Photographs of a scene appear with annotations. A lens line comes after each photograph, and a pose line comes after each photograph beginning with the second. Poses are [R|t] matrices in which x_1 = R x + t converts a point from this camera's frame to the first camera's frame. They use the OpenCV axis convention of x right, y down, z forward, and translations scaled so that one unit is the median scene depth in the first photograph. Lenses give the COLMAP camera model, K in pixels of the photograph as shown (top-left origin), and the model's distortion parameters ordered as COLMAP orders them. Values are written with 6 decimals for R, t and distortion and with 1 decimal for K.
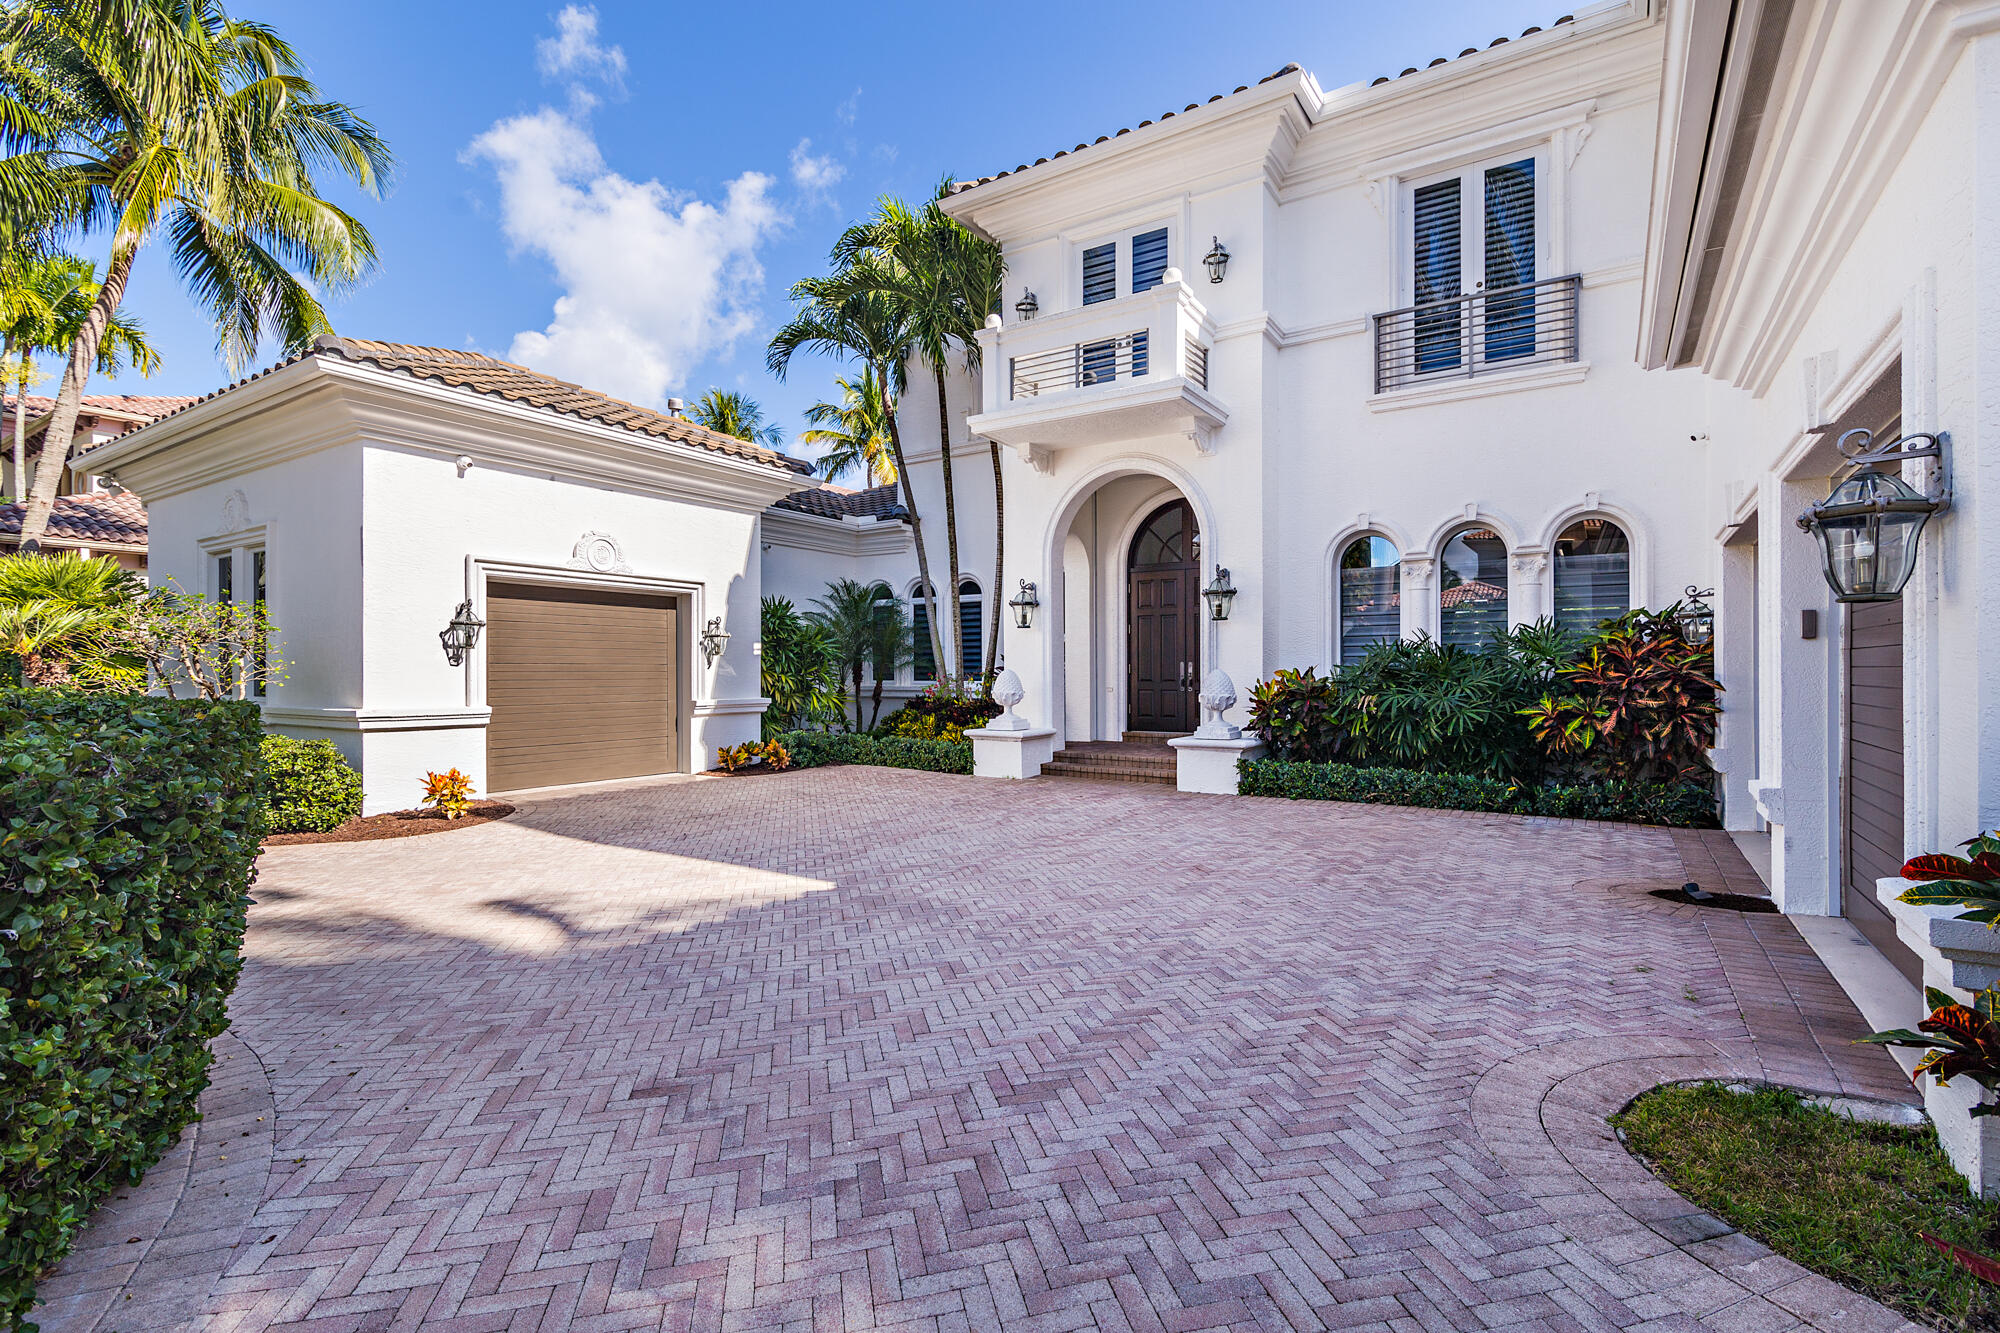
lens RADIAL K [[922.0, 0, 990.3], [0, 922.0, 670.6], [0, 0, 1]] dist [0.000310, -0.001711]
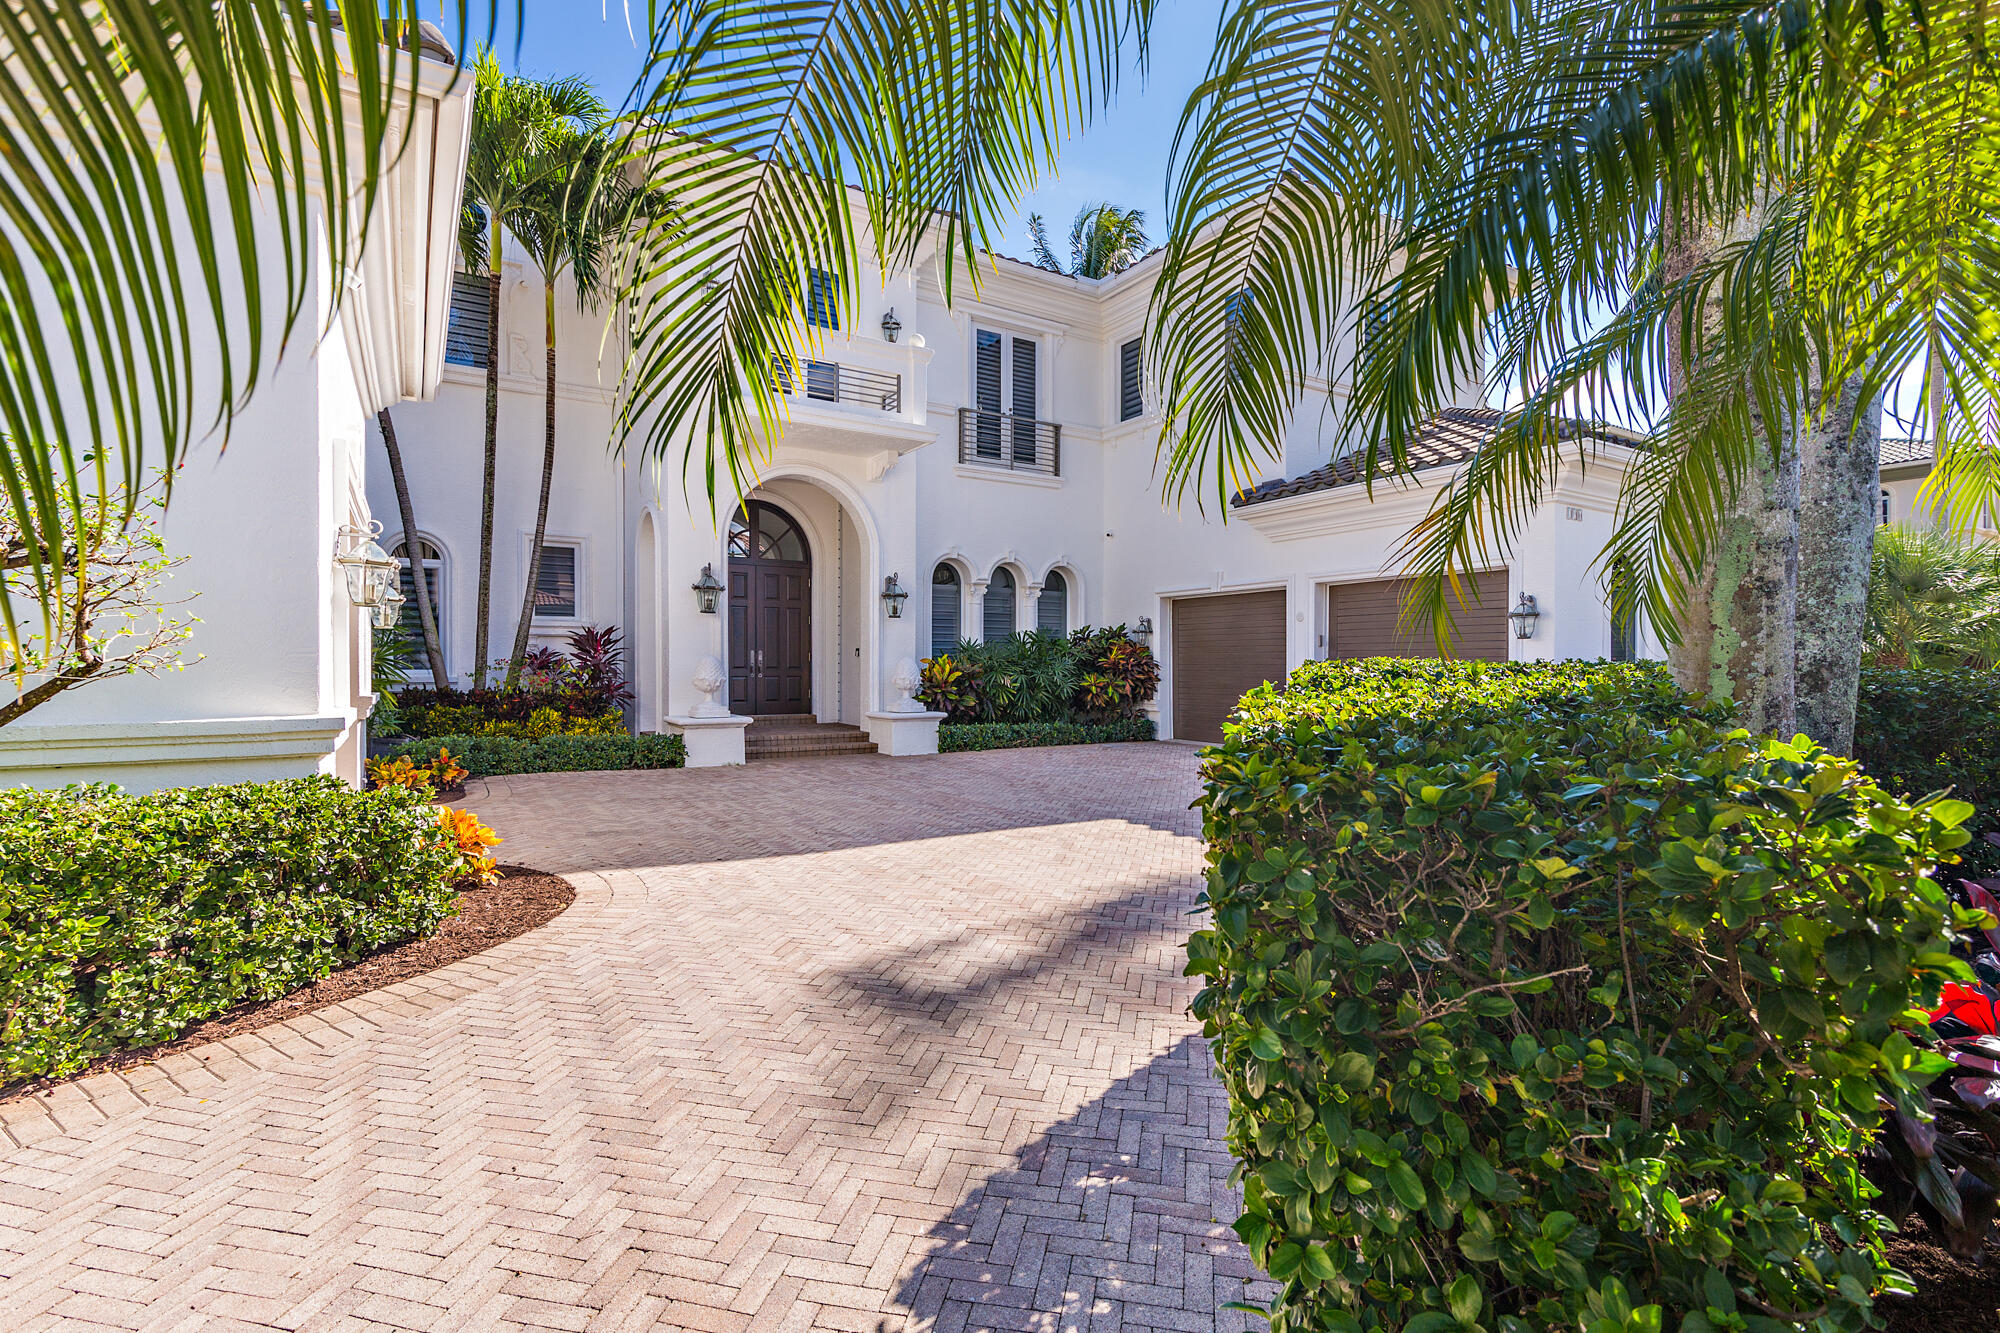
lens RADIAL K [[922.0, 0, 998.3], [0, 922.0, 668.2], [0, 0, 1]] dist [0.000310, -0.001711]
pose [[0.398935, -0.003437, 0.916973, -0.877751], [-0.007005, 0.999952, 0.006796, 0.004440], [-0.916953, -0.009135, 0.398892, 0.386943]]
